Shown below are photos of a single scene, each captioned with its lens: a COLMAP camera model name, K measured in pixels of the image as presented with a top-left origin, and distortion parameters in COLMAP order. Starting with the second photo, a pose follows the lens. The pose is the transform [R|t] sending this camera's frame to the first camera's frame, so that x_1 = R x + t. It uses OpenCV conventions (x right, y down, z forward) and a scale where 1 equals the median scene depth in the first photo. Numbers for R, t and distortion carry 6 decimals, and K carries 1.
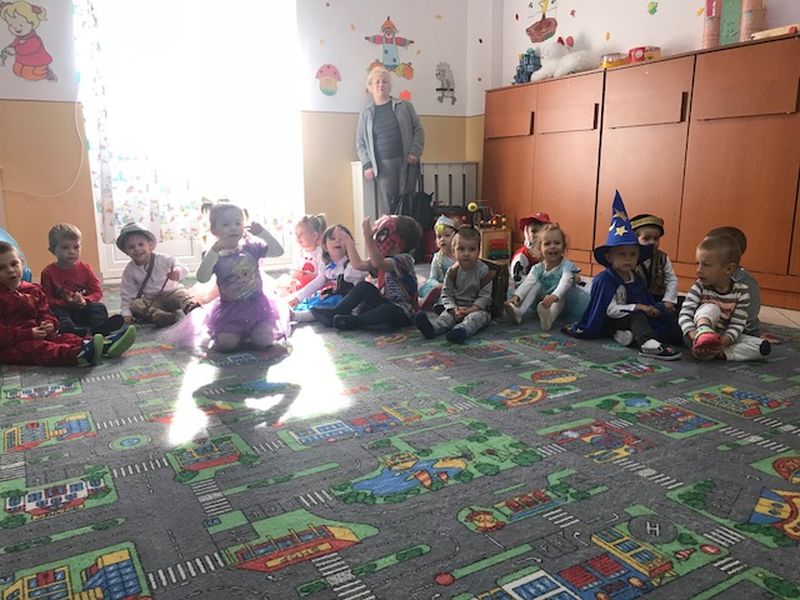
lens RADIAL K [[652.6, 0, 423.8], [0, 652.6, 330.4], [0, 0, 1]] dist [-0.036137, 0.008288]
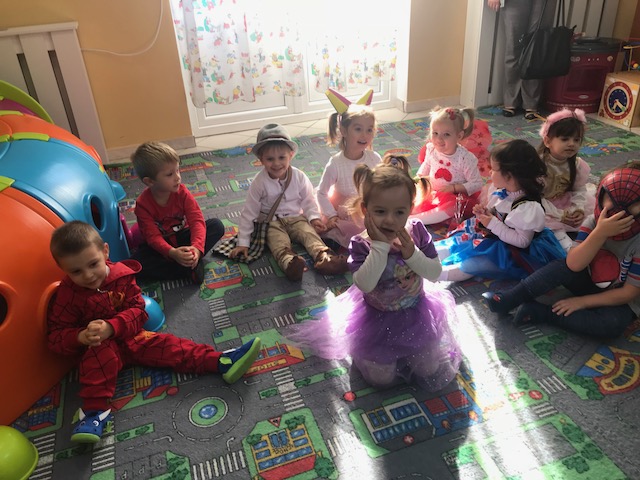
lens RADIAL K [[523.4, 0, 325.4], [0, 523.4, 237.2], [0, 0, 1]] dist [0.009664, 0.006005]
pose [[0.977624, 0.071683, -0.197769, -0.186056], [-0.008200, 0.952421, 0.304676, -0.215694], [0.210199, -0.296237, 0.931697, 0.358271]]
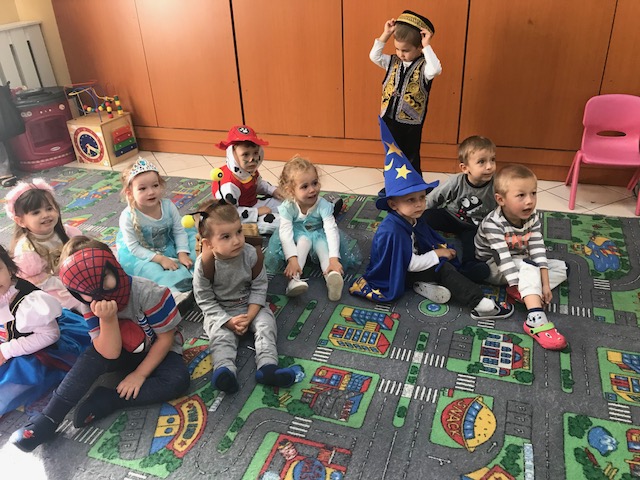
lens RADIAL K [[525.9, 0, 319.3], [0, 525.9, 233.9], [0, 0, 1]] dist [0.013933, 0.005785]
pose [[0.770337, -0.334198, 0.543040, -0.133154], [0.185462, 0.932258, 0.310641, -0.233433], [-0.610069, -0.138585, 0.780135, 0.395066]]
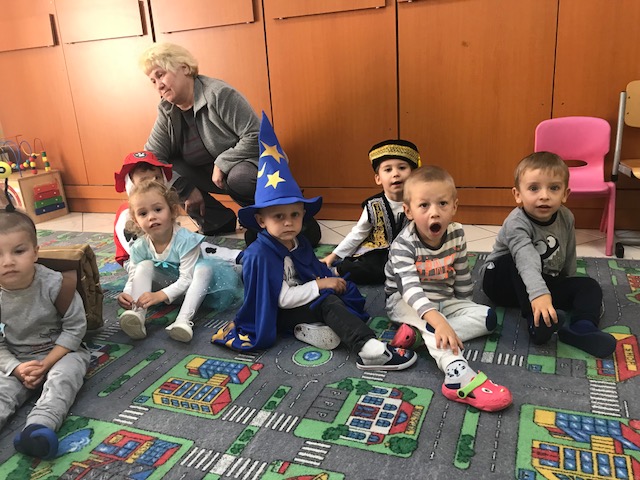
lens RADIAL K [[523.4, 0, 325.4], [0, 523.4, 237.2], [0, 0, 1]] dist [0.009664, 0.006005]
pose [[0.798572, -0.229033, 0.556621, 0.027014], [0.202527, 0.973097, 0.109840, -0.107484], [-0.566803, 0.025016, 0.823473, 0.399386]]
